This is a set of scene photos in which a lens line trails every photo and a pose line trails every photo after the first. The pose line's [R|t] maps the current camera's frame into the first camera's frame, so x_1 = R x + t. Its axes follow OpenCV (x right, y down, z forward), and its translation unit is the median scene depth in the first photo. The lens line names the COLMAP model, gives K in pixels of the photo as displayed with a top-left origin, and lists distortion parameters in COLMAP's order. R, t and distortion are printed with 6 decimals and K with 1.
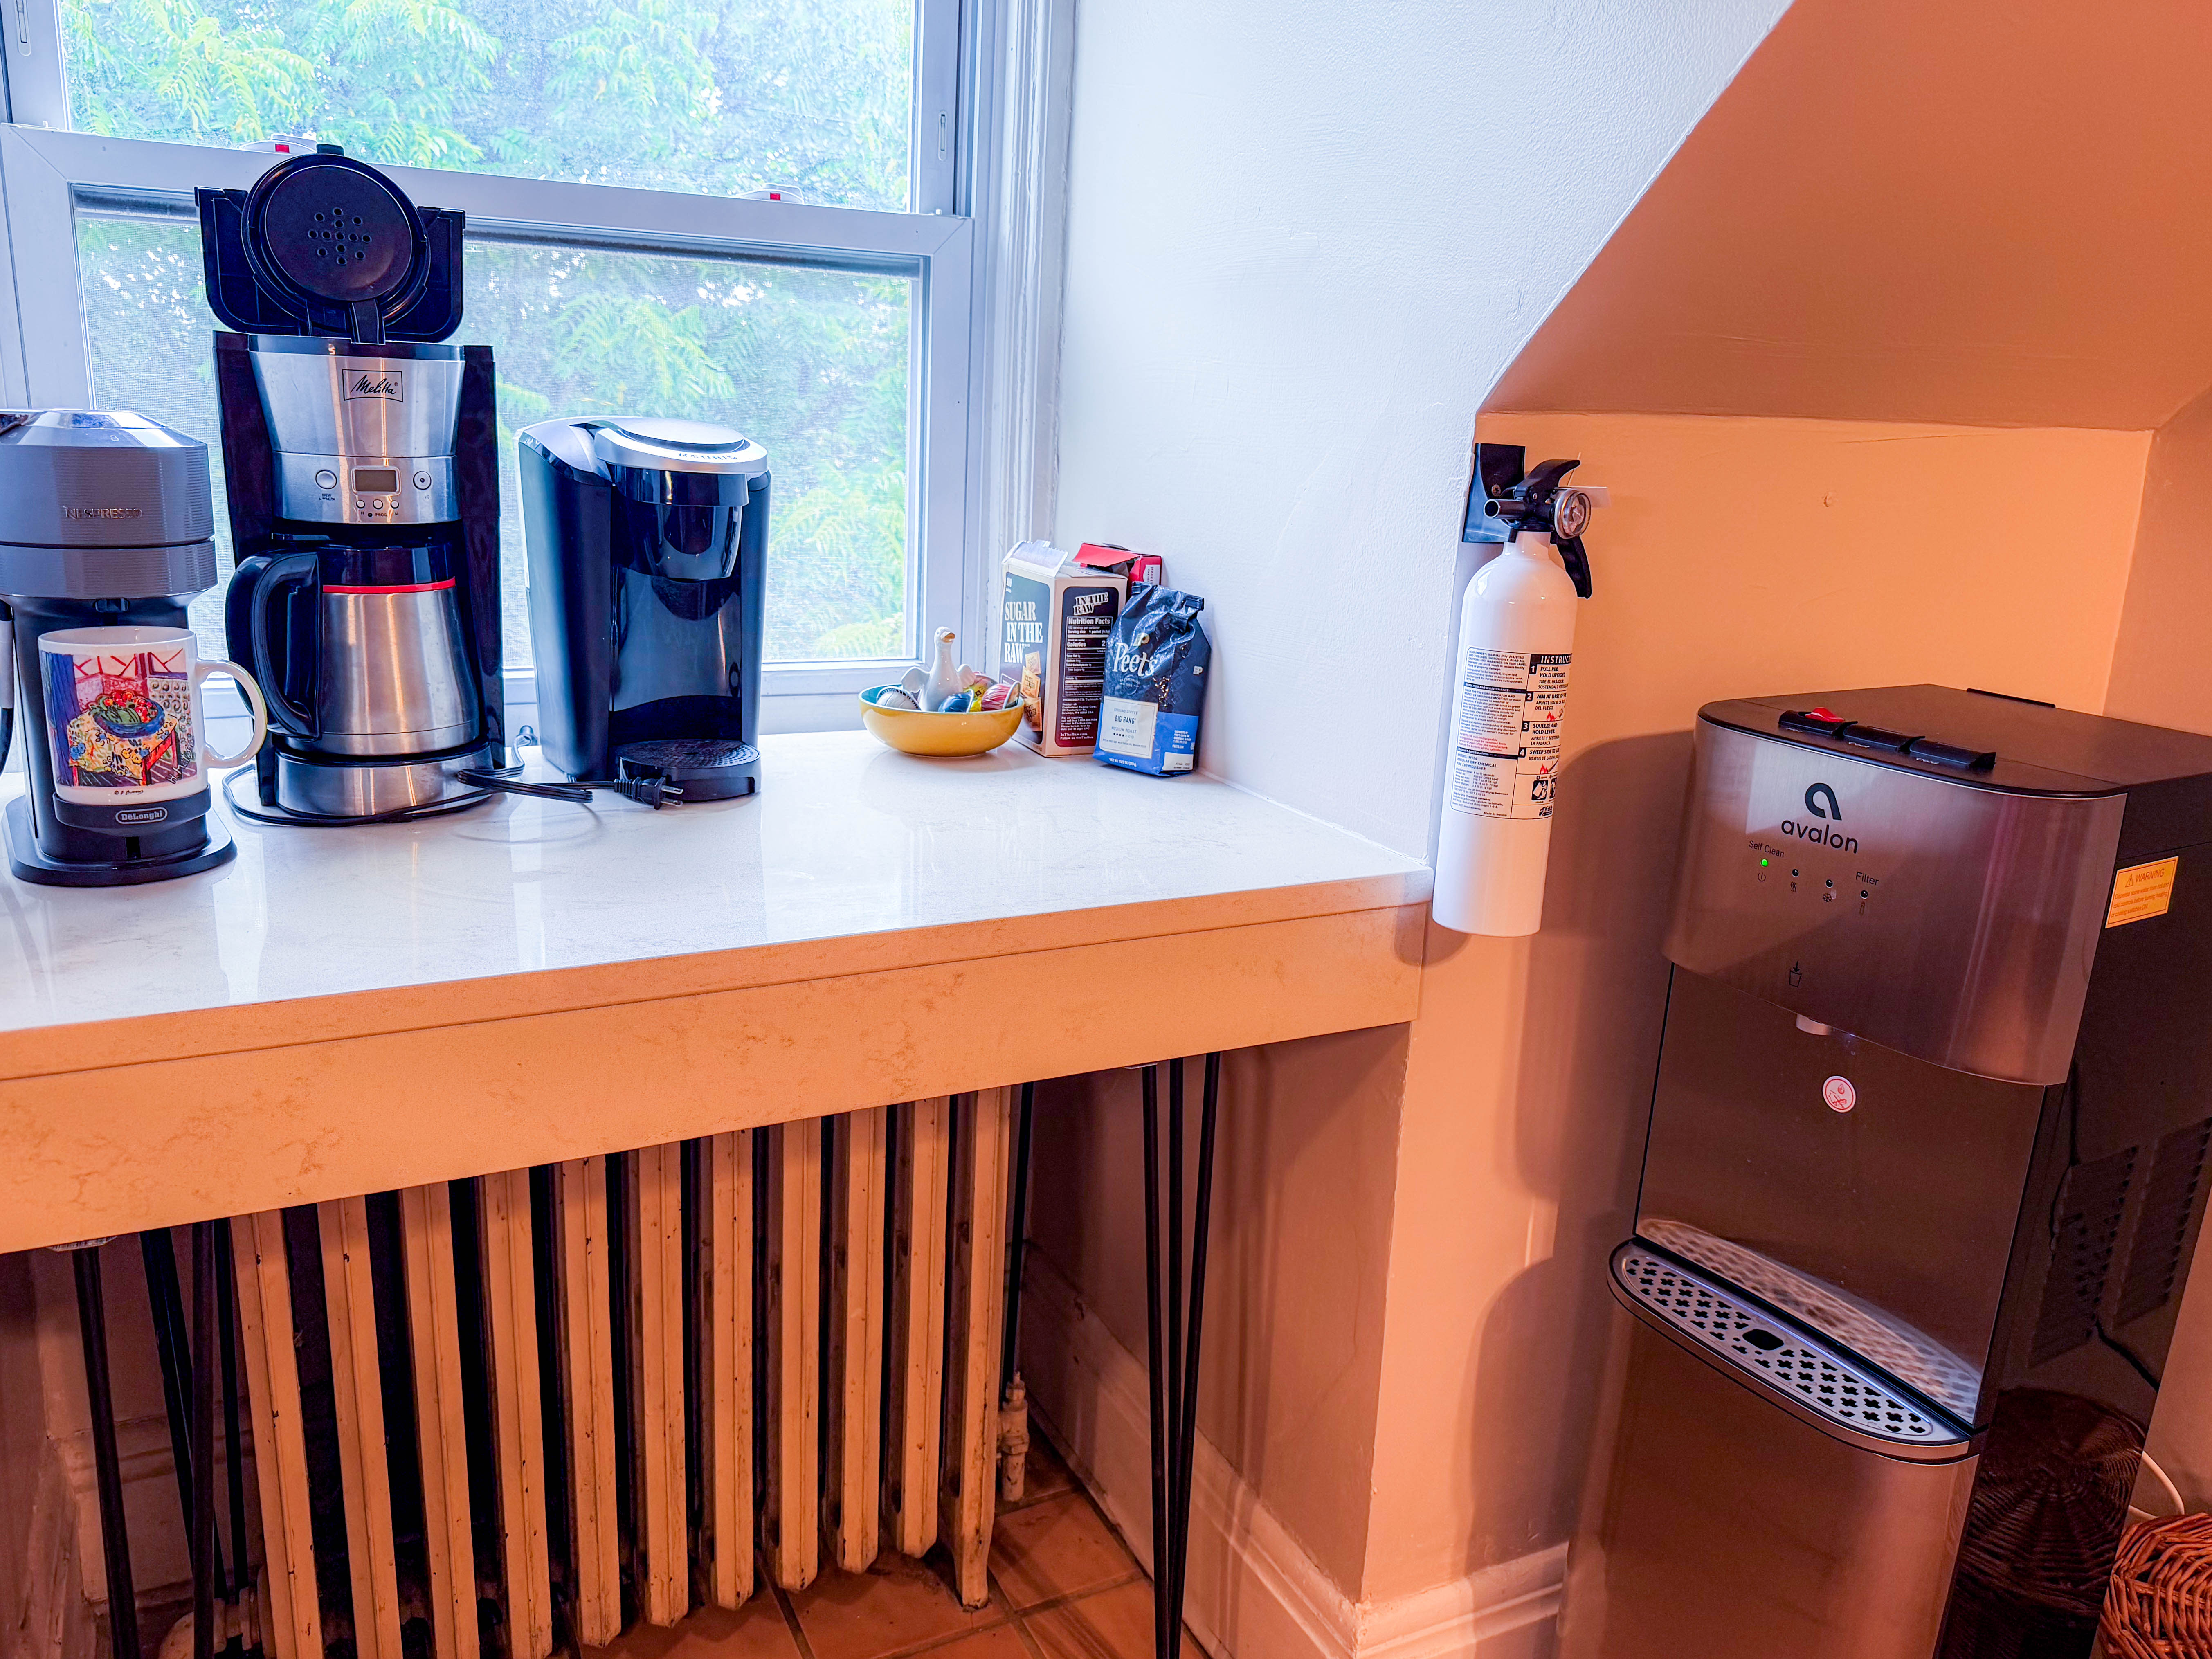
lens RADIAL K [[1638.9, 0, 1096.9], [0, 1638.9, 839.8], [0, 0, 1]] dist [-0.001309, -0.006959]
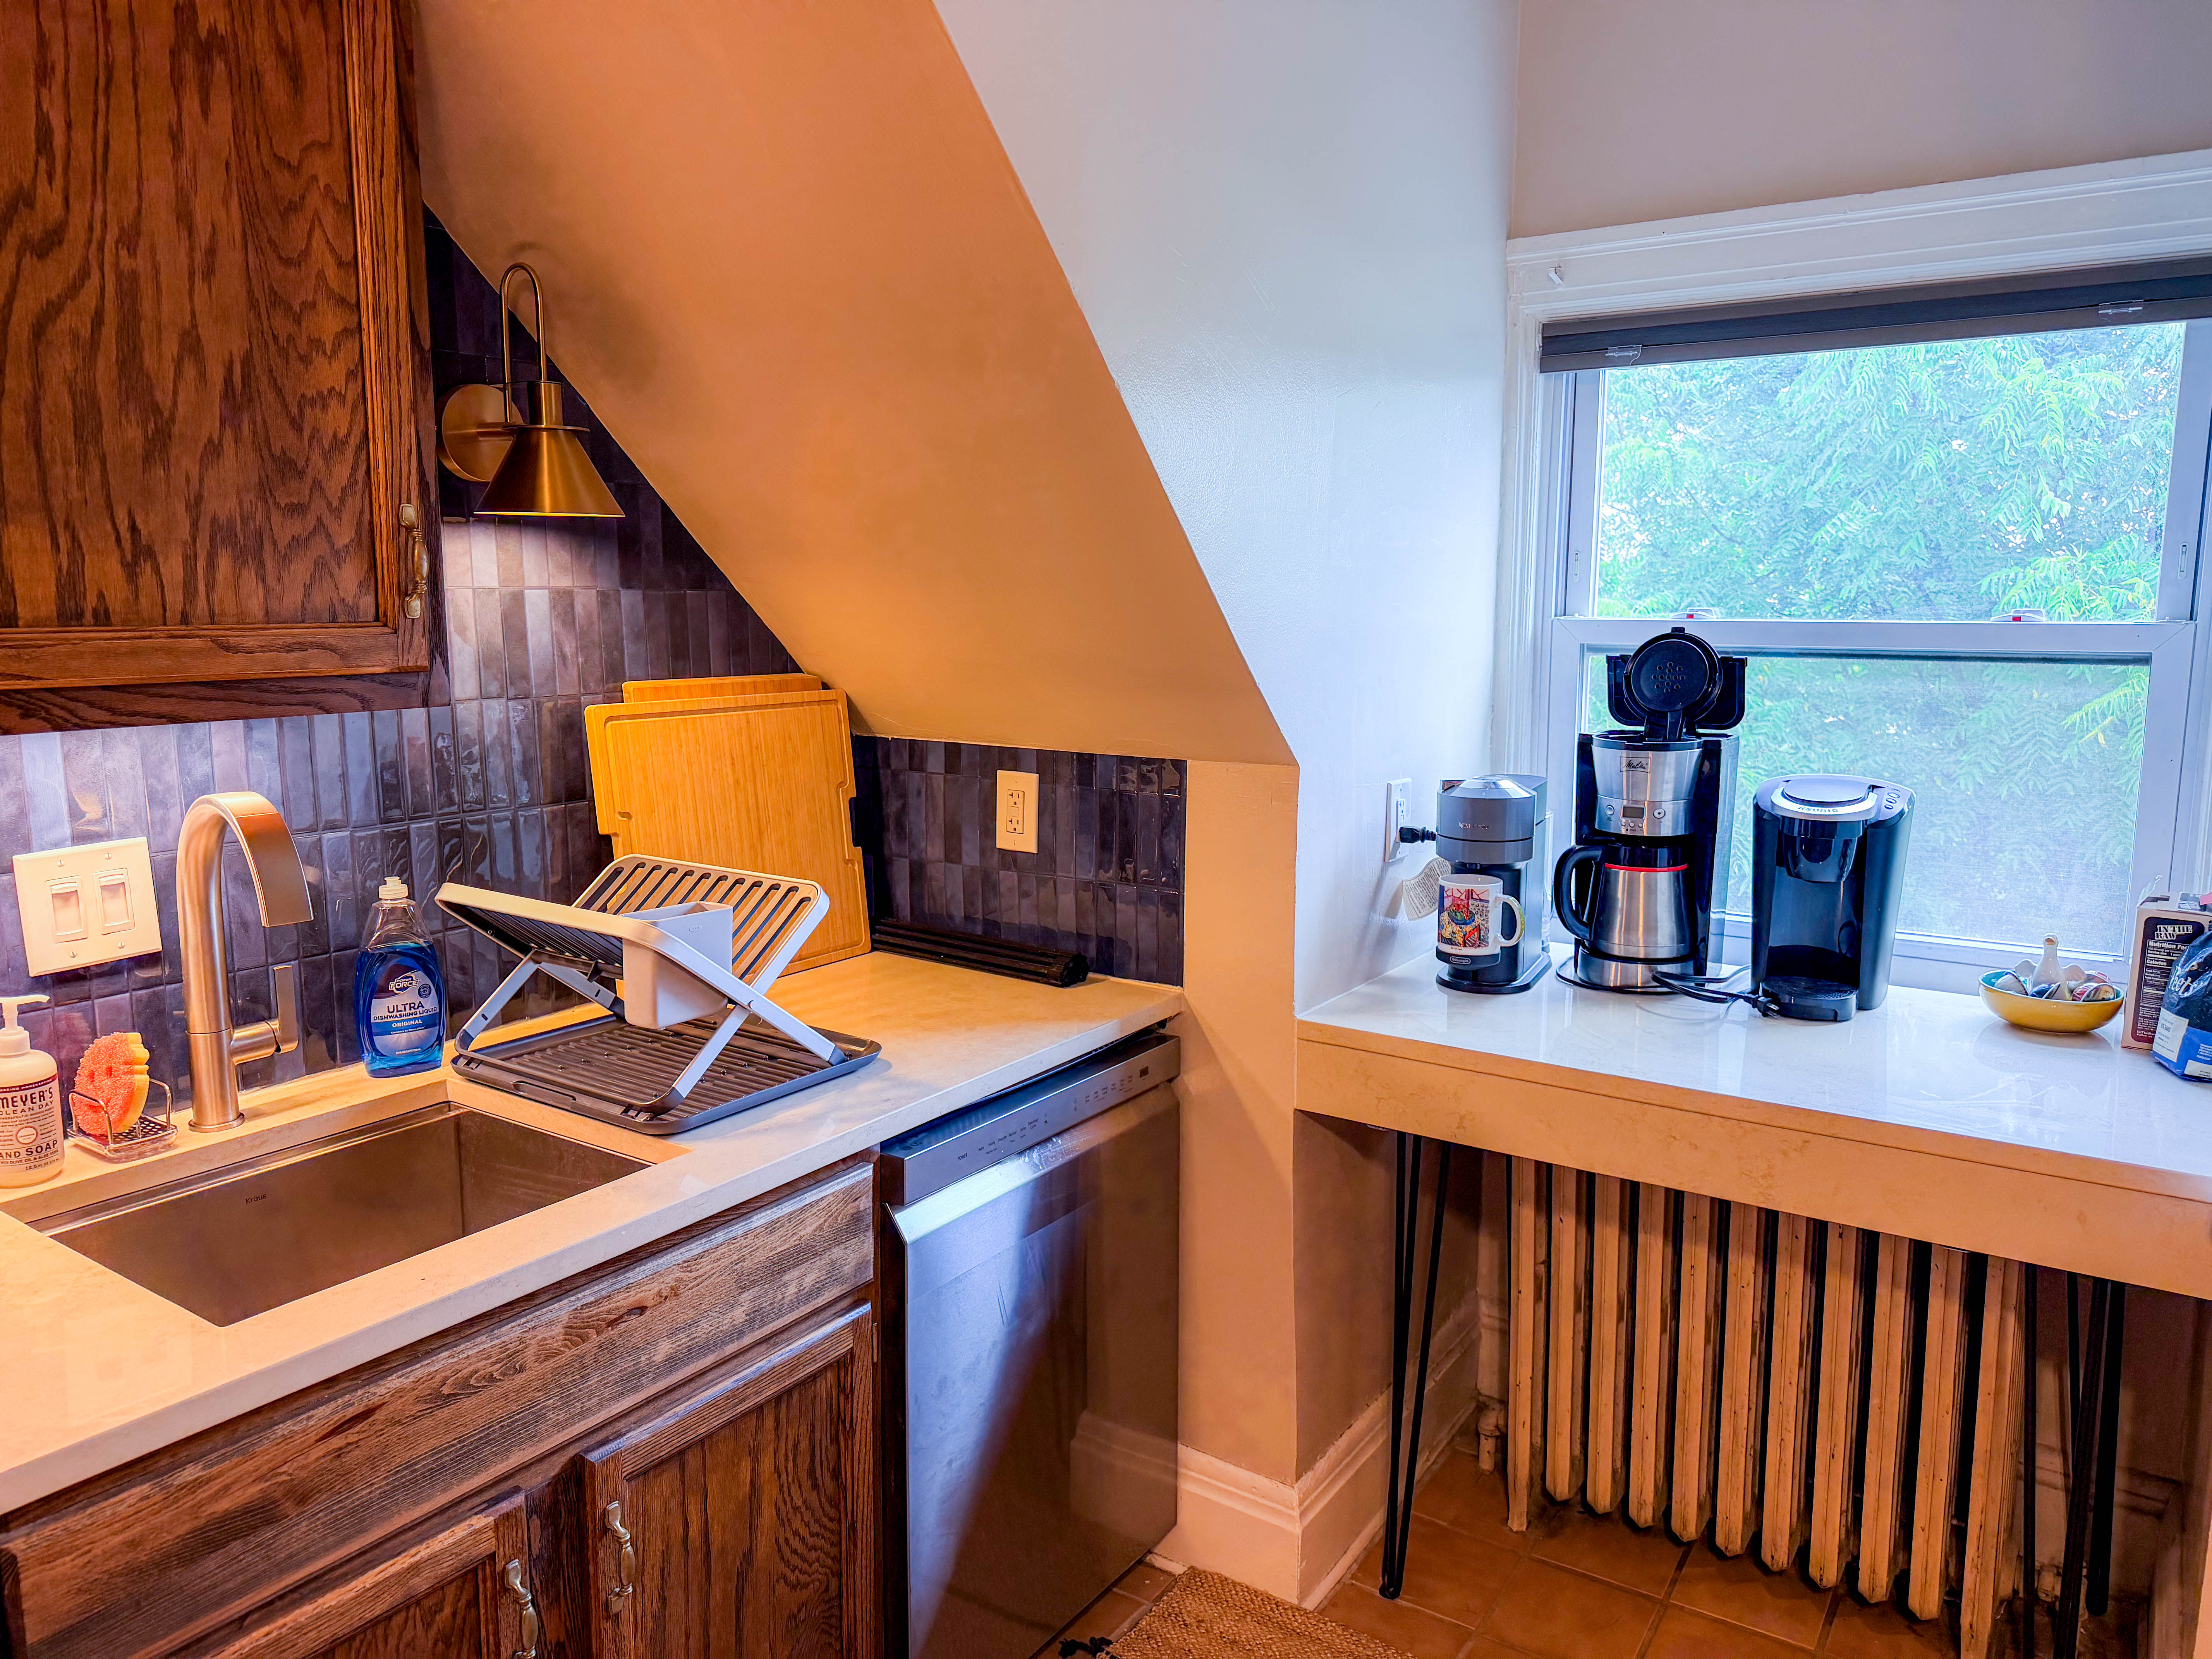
lens RADIAL K [[1675.4, 0, 1106.0], [0, 1675.4, 829.5], [0, 0, 1]] dist [-0.009239, -0.013653]
pose [[0.404528, 0.082651, -0.910783, 1.020126], [-0.201517, 0.979485, -0.000619, -0.071703], [0.892047, 0.183789, 0.412884, -0.323683]]
